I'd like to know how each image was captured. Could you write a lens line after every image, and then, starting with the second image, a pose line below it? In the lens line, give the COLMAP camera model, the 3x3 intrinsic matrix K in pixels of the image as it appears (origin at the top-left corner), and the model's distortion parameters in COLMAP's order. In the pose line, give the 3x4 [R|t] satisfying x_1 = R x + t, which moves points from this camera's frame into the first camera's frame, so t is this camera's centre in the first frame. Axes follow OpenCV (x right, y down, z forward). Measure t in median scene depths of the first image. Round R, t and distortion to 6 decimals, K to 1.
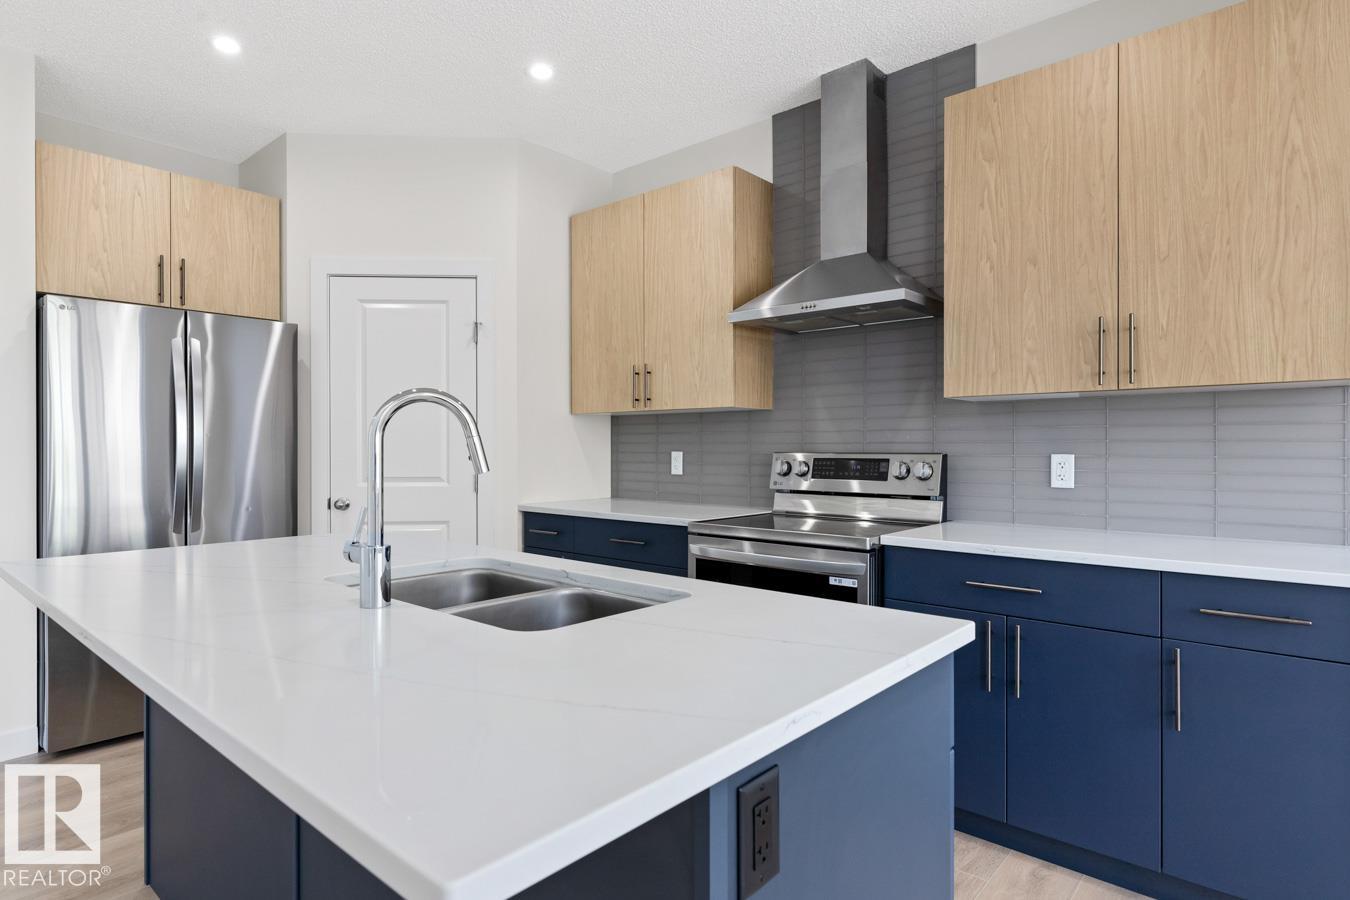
lens RADIAL K [[762.7, 0, 674.7], [0, 762.7, 452.2], [0, 0, 1]] dist [0.000016, -0.001496]
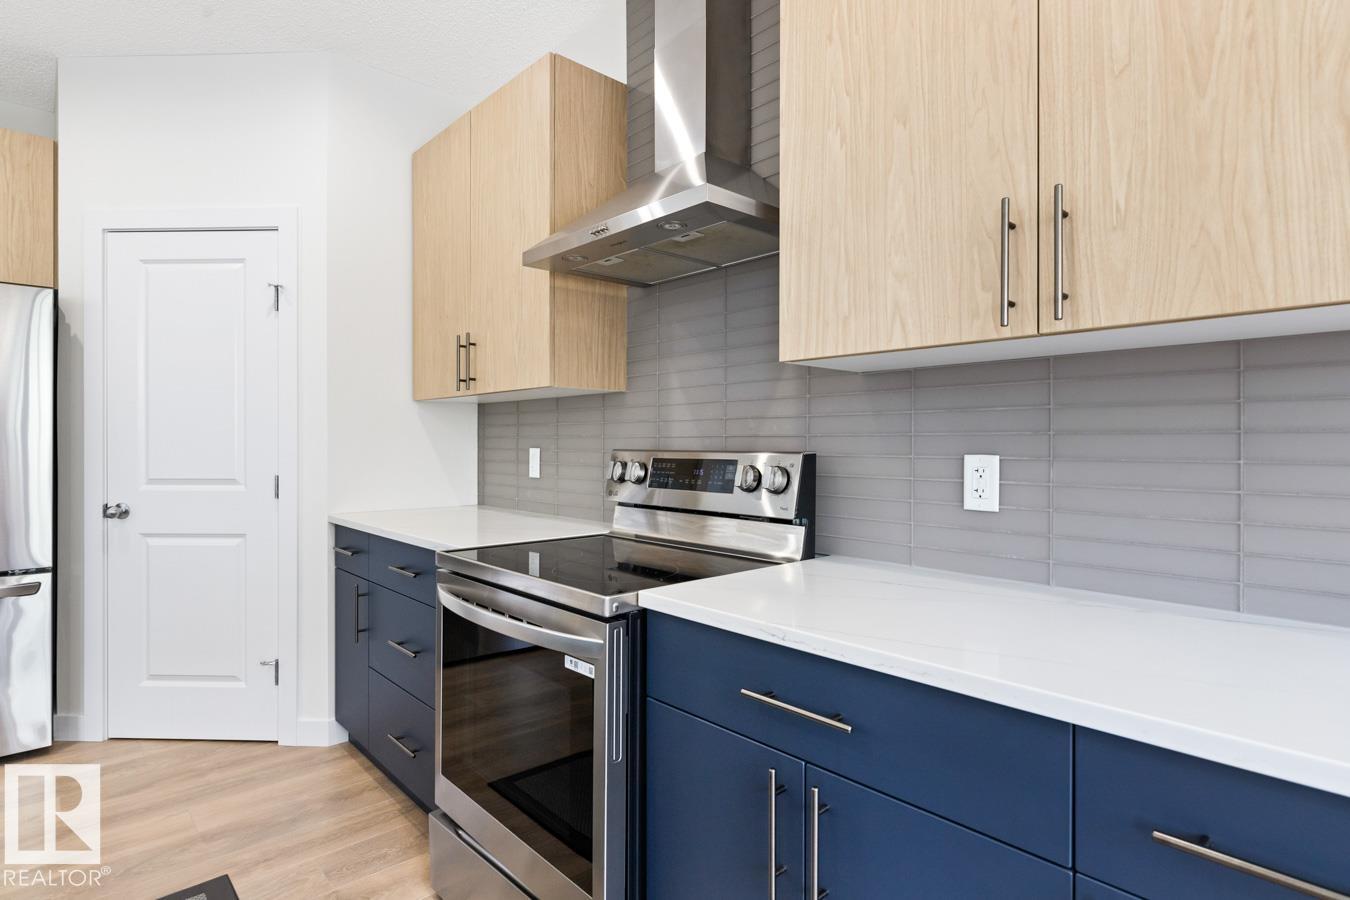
lens RADIAL K [[730.7, 0, 675.6], [0, 730.7, 447.3], [0, 0, 1]] dist [-0.003764, 0.000377]
pose [[0.994999, 0.003364, -0.099831, 0.324080], [-0.003538, 0.999993, -0.001570, -0.001711], [0.099825, 0.001915, 0.995003, 0.399331]]
